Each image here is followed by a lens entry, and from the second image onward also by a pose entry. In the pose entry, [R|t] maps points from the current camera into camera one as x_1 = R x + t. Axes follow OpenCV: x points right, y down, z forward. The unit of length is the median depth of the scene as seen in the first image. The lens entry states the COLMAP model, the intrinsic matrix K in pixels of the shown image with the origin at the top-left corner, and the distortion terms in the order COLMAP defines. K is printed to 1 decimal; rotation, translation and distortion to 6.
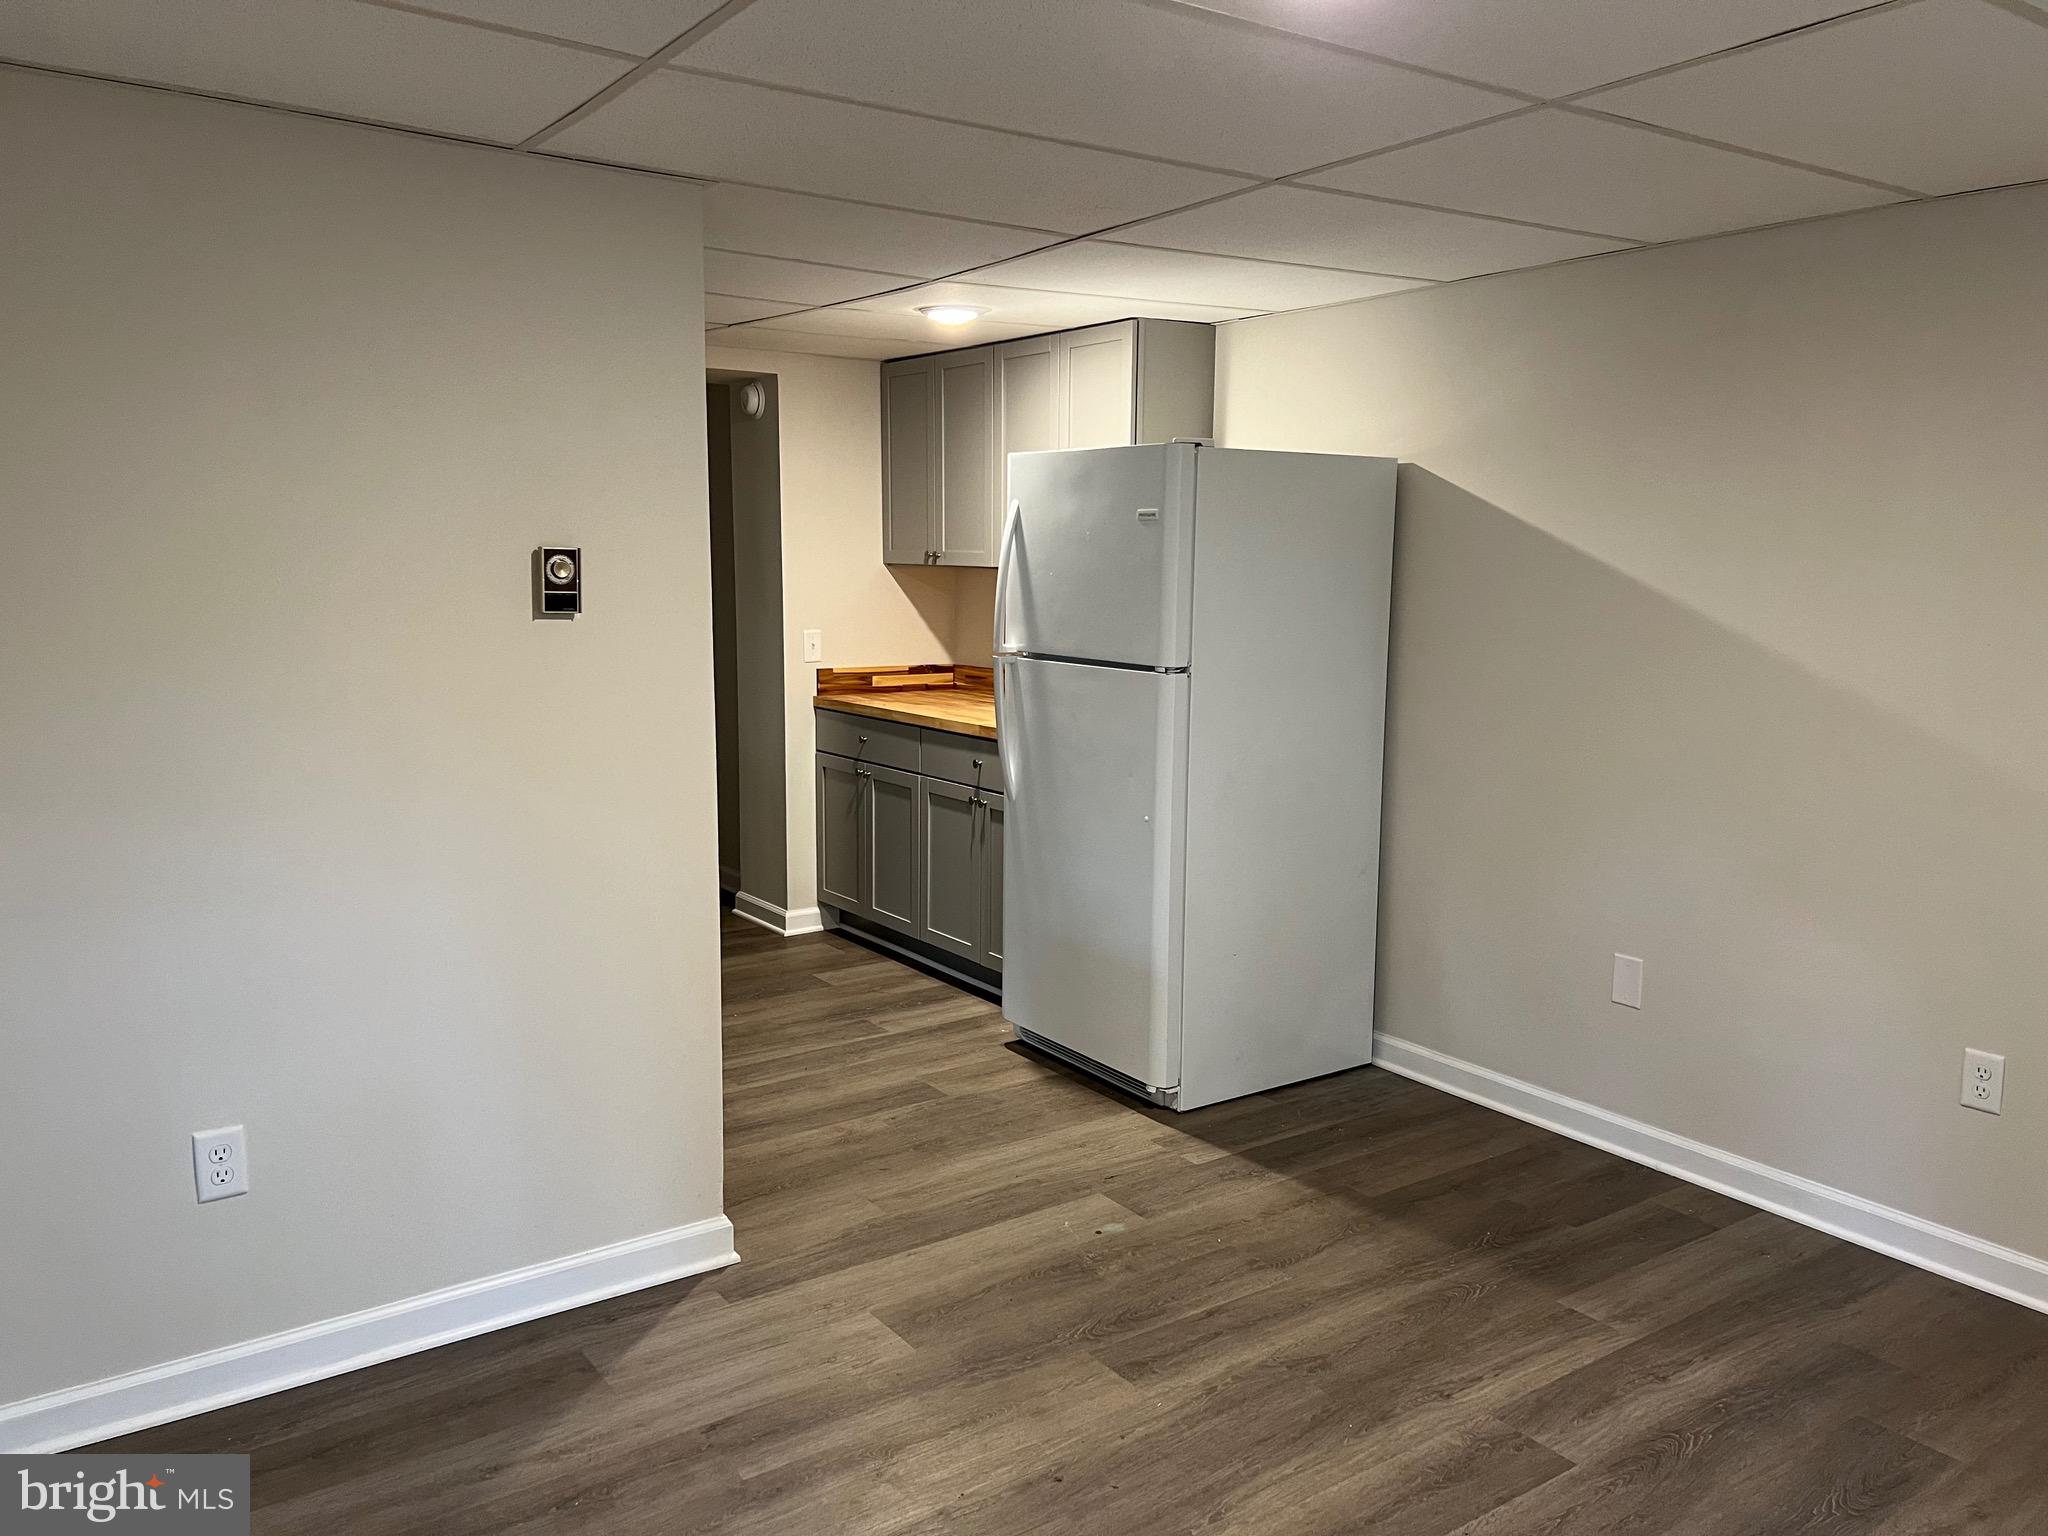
lens RADIAL K [[1543.1, 0, 1024.0], [0, 1543.1, 768.0], [0, 0, 1]] dist [0.002320, 0.000900]
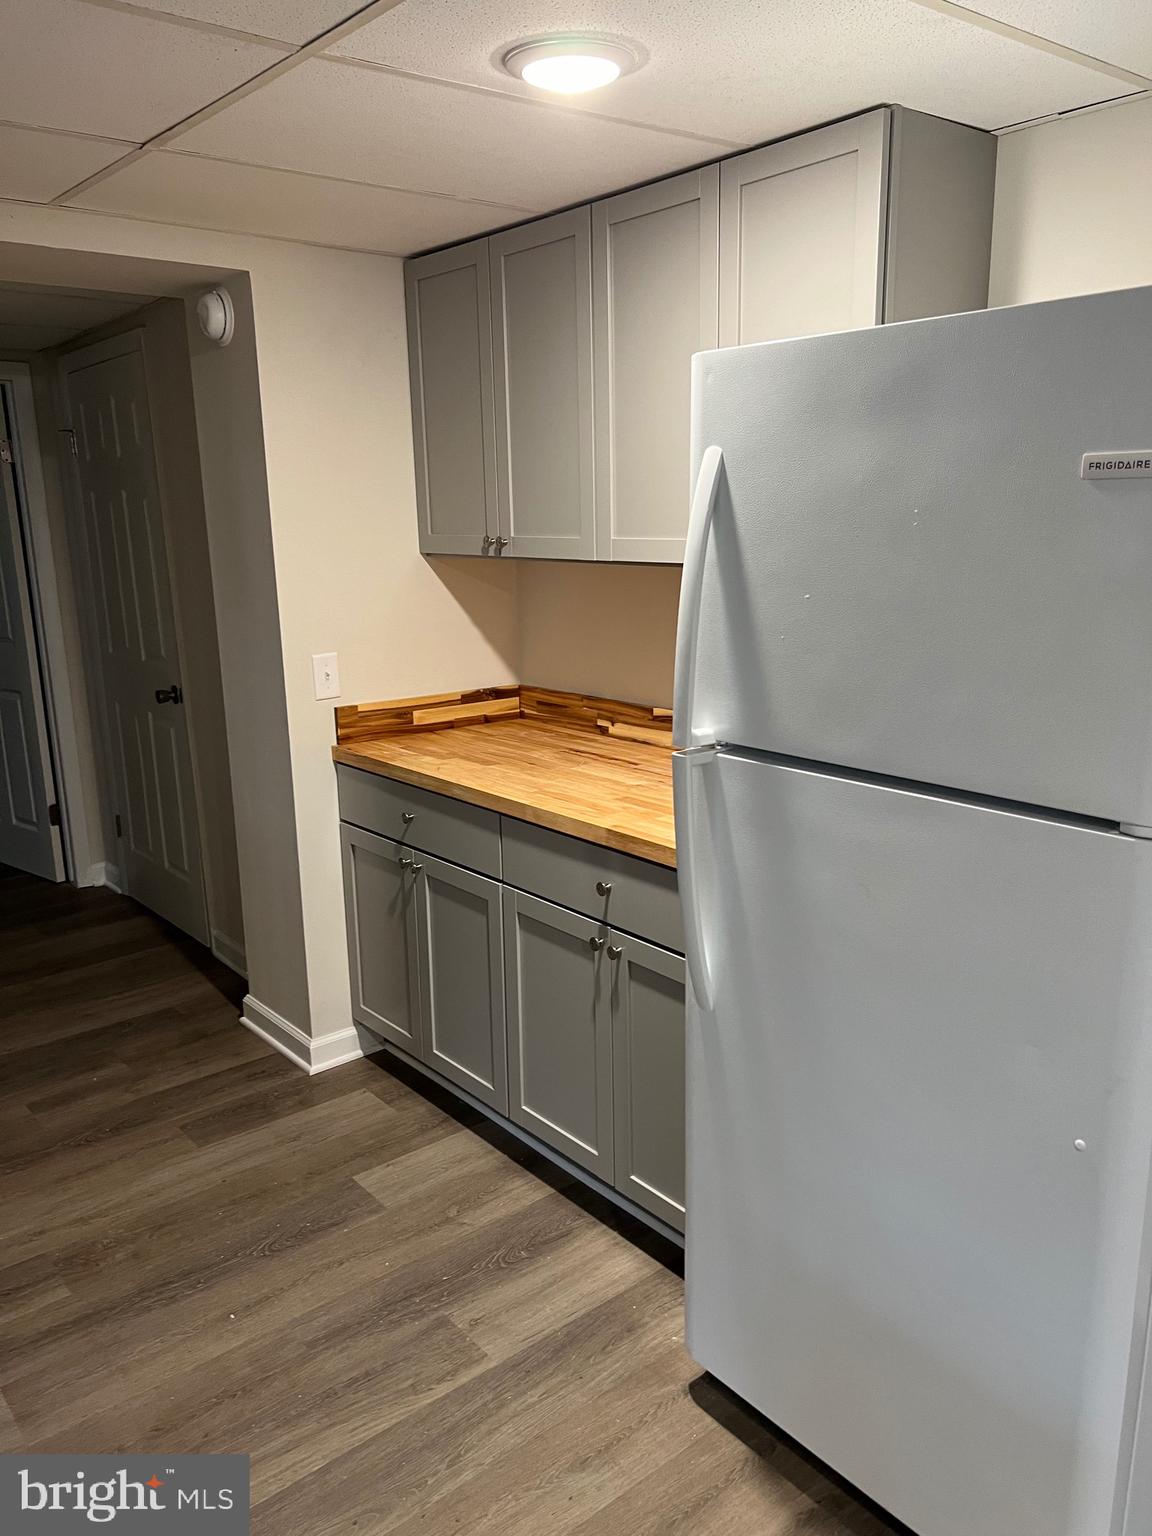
lens RADIAL K [[1169.2, 0, 576.0], [0, 1169.2, 768.0], [0, 0, 1]] dist [-0.002915, -0.008236]
pose [[0.997160, -0.043309, 0.061619, -0.060241], [0.038400, 0.996155, 0.078742, -0.077786], [-0.064793, -0.076153, 0.994989, 0.474242]]
